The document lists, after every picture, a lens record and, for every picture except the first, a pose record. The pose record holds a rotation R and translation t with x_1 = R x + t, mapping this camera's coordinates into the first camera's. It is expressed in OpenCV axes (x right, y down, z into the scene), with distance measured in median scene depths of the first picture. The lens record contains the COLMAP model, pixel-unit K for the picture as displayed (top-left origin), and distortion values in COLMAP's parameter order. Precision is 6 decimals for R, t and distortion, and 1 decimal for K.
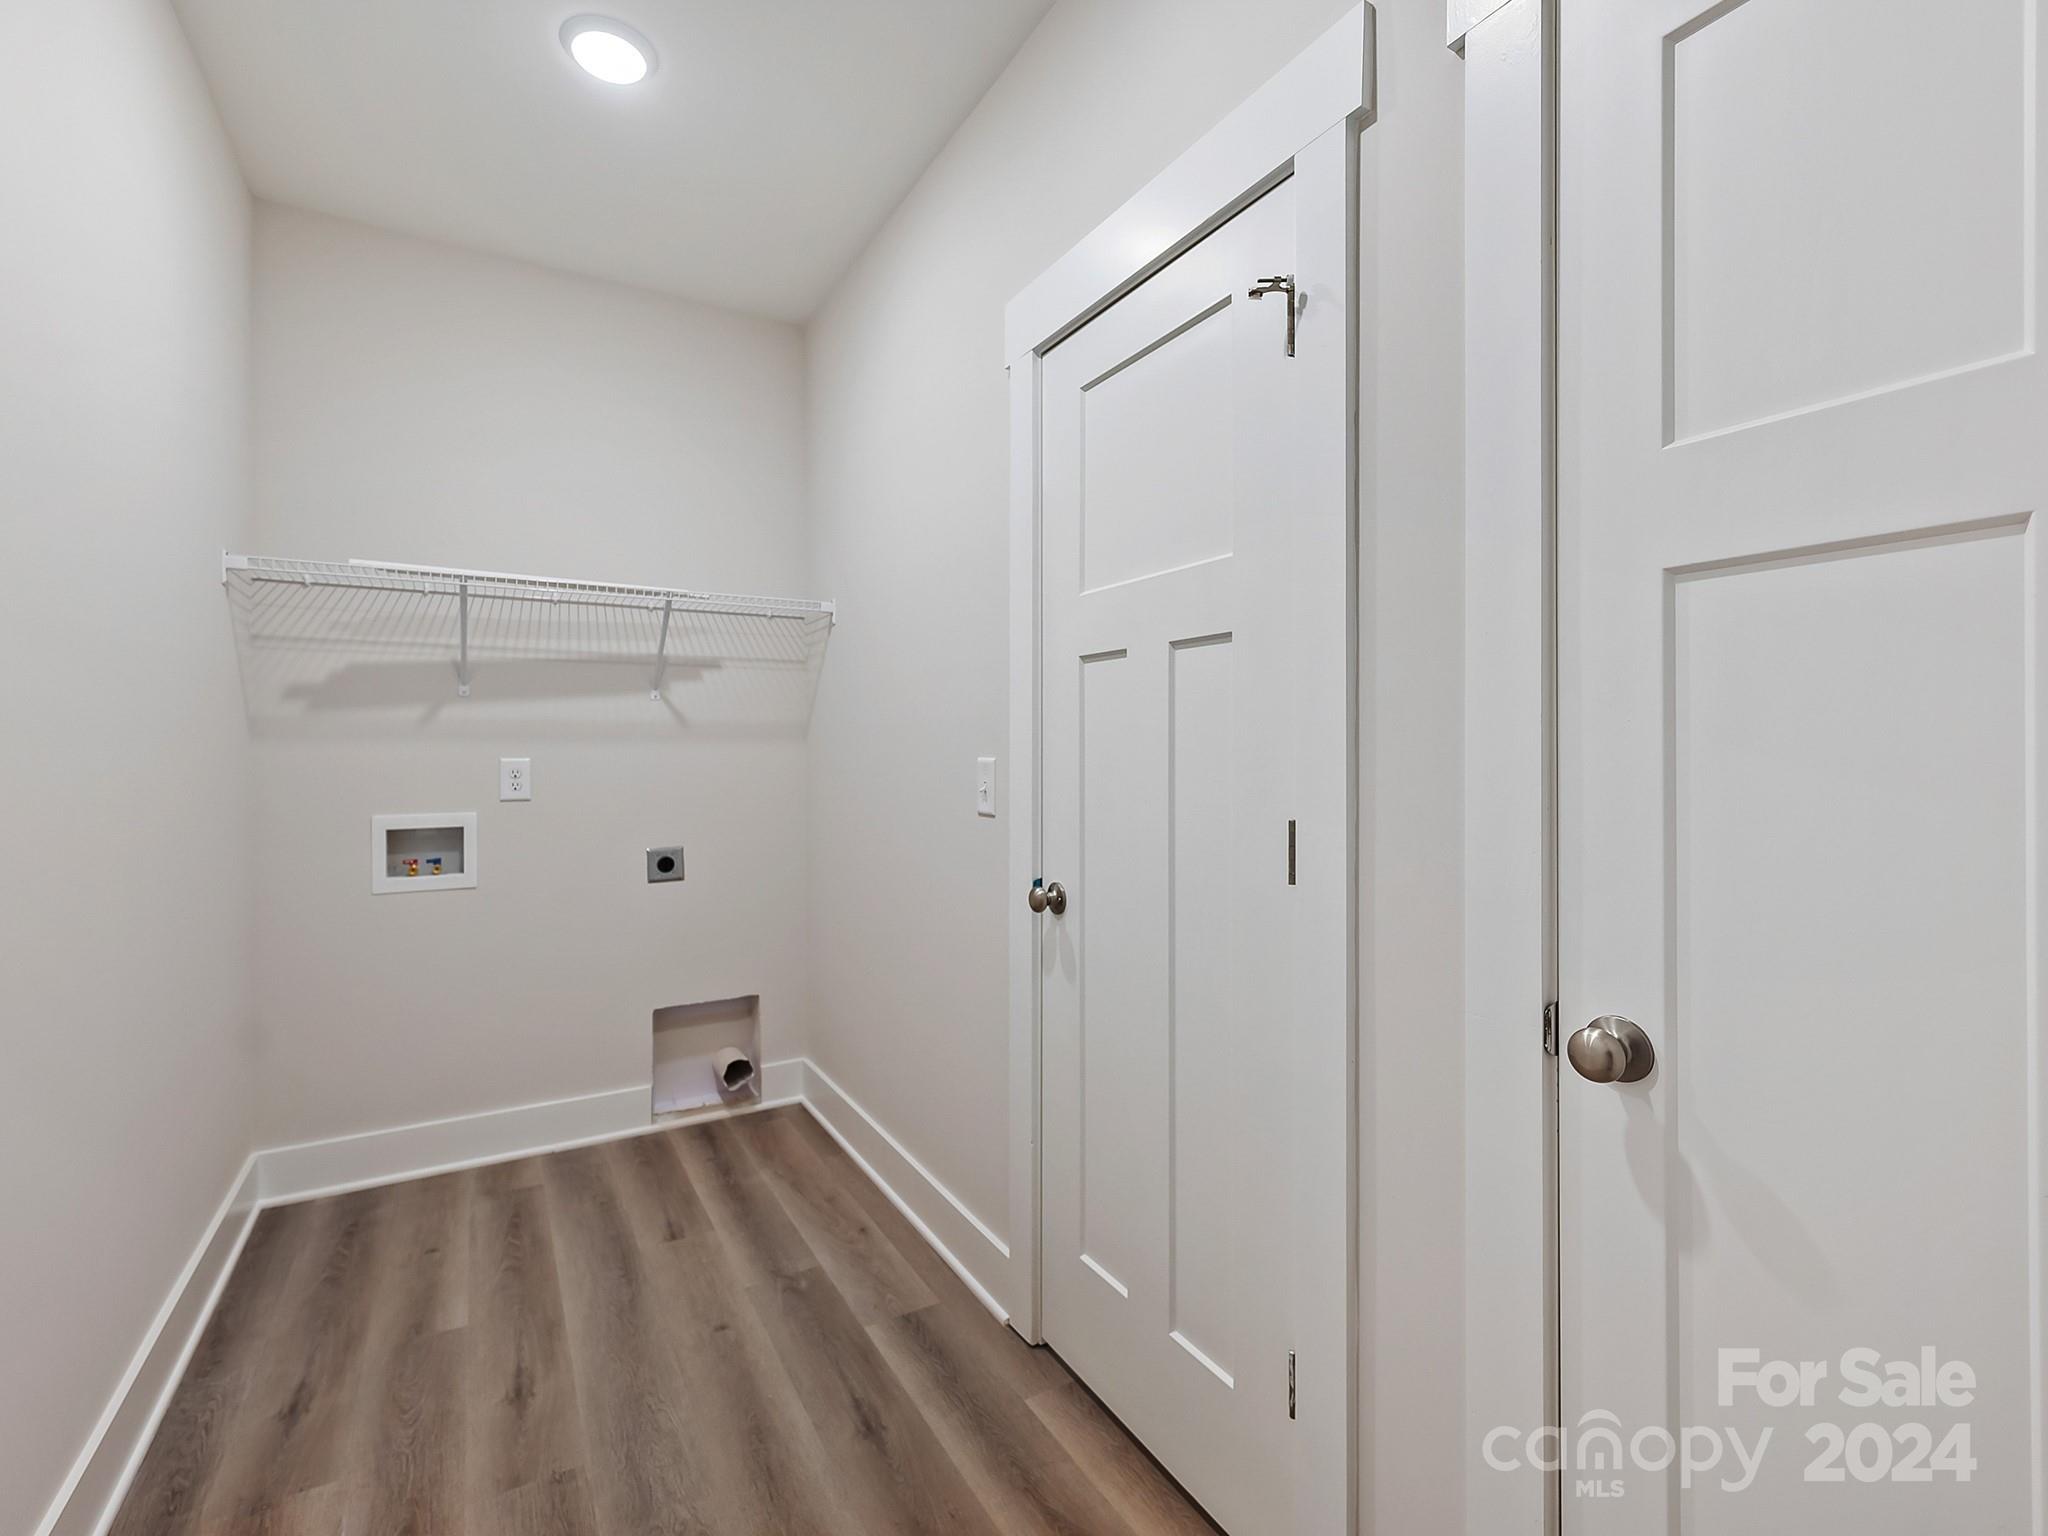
lens RADIAL K [[934.4, 0, 1027.8], [0, 934.4, 761.5], [0, 0, 1]] dist [0.001574, 0.000037]
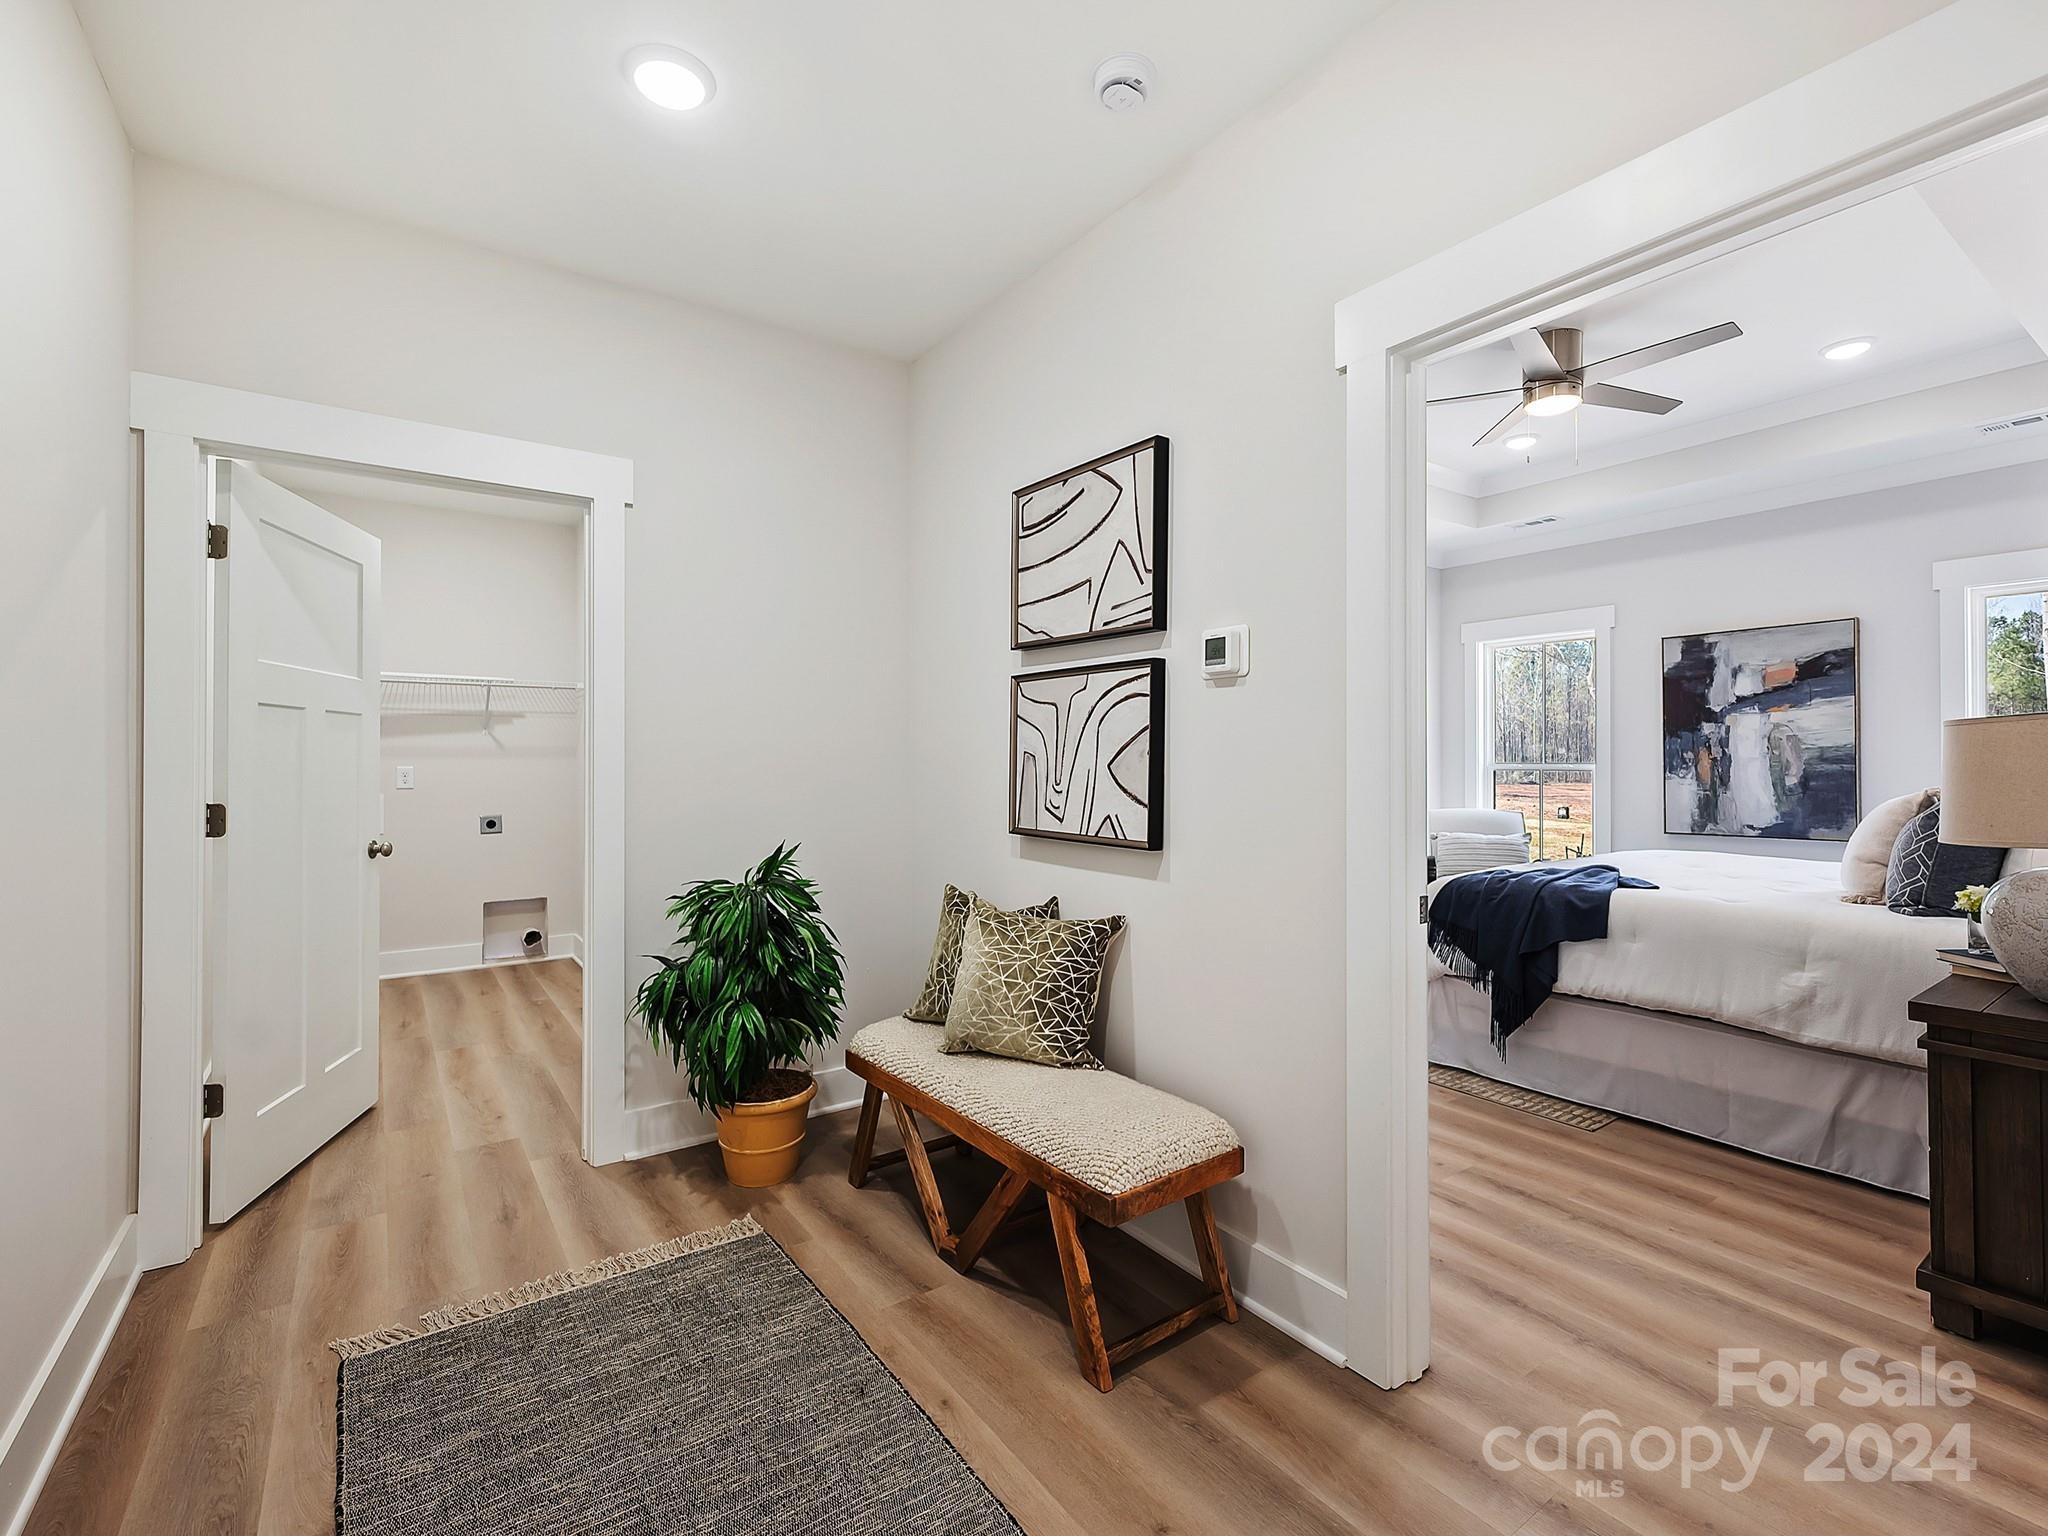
lens RADIAL K [[888.2, 0, 1027.7], [0, 888.2, 766.9], [0, 0, 1]] dist [-0.024132, 0.000046]
pose [[0.994673, -0.004576, 0.102976, 0.484835], [0.005480, 0.999949, -0.008497, 0.017235], [-0.102932, 0.009016, 0.994648, -0.831361]]
